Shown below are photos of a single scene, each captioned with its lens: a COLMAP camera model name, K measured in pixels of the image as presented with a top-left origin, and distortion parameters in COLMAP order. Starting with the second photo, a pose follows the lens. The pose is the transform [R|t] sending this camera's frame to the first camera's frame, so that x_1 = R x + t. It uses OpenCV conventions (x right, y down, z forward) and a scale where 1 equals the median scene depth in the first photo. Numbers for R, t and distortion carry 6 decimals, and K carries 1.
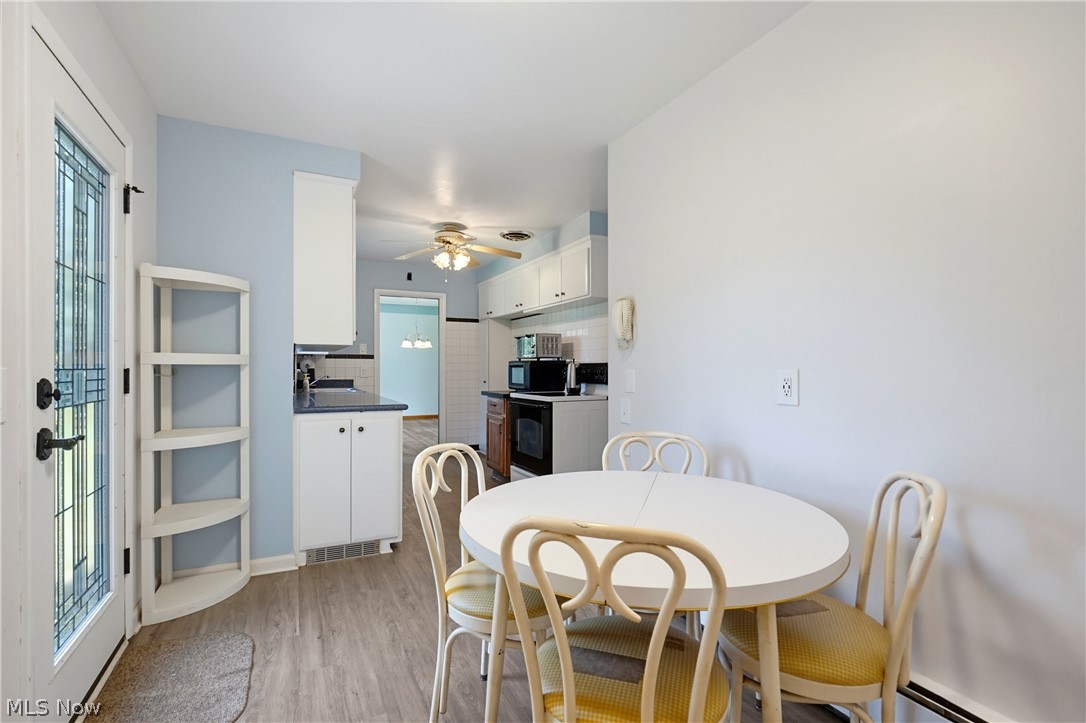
lens RADIAL K [[499.6, 0, 540.2], [0, 499.6, 380.5], [0, 0, 1]] dist [-0.001466, 0.001354]
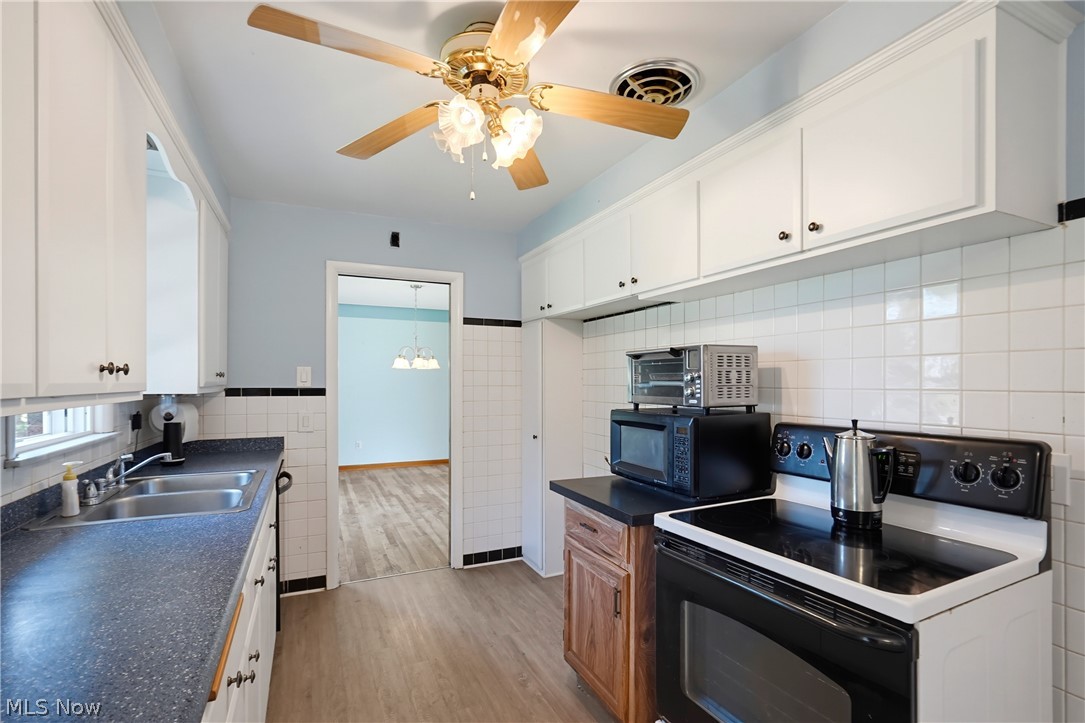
lens RADIAL K [[499.1, 0, 539.7], [0, 499.1, 380.5], [0, 0, 1]] dist [-0.001466, 0.001354]
pose [[0.999764, -0.002190, -0.021623, -0.100186], [0.001594, 0.999618, -0.027575, -0.045130], [0.021675, 0.027534, 0.999386, 0.493370]]
